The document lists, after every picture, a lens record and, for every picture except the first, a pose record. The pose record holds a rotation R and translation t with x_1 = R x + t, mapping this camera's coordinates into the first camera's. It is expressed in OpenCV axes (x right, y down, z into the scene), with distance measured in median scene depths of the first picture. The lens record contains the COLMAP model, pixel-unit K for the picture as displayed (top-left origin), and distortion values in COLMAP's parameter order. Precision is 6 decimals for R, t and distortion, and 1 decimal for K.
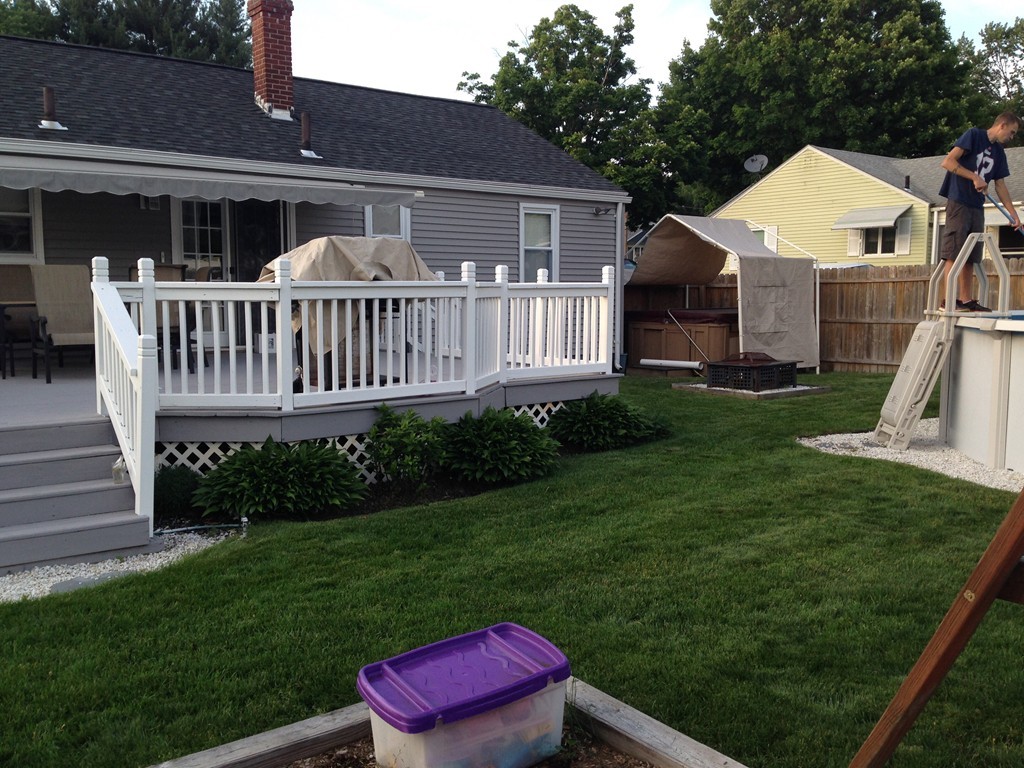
lens RADIAL K [[938.4, 0, 512.0], [0, 938.4, 384.0], [0, 0, 1]] dist [0.131448, -0.232476]
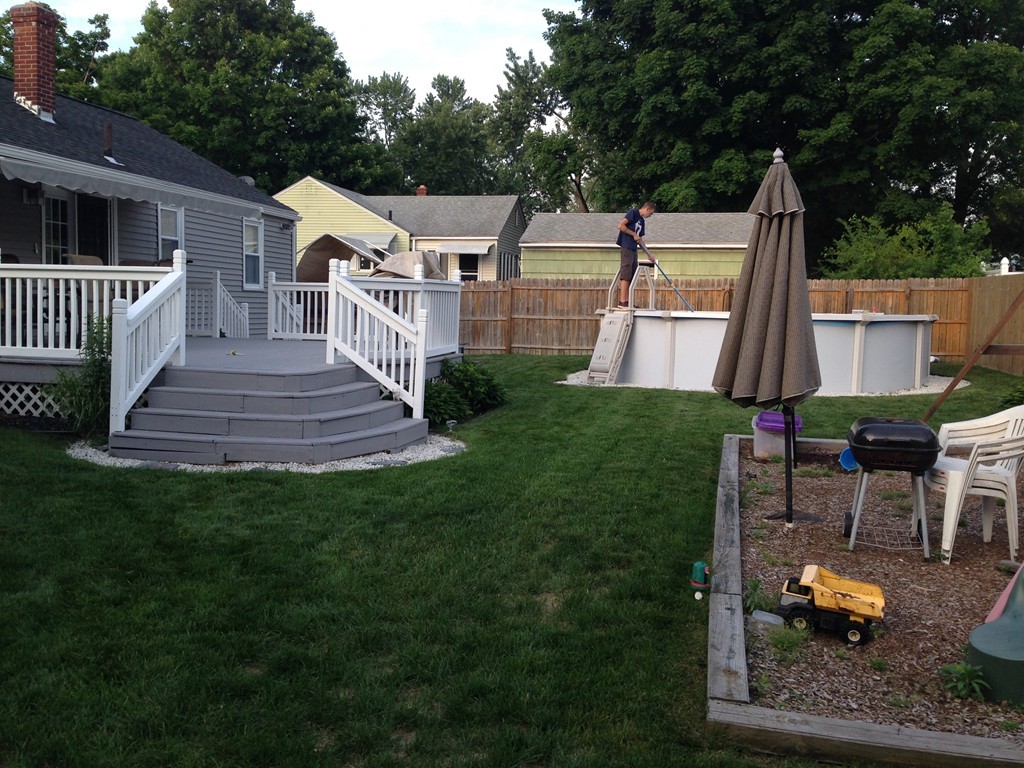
lens RADIAL K [[938.4, 0, 512.0], [0, 938.4, 384.0], [0, 0, 1]] dist [0.131448, -0.232476]
pose [[0.761832, -0.037735, 0.646674, -0.303863], [0.044489, 0.998993, 0.005882, 0.017058], [-0.646245, 0.024289, 0.762744, -0.077891]]
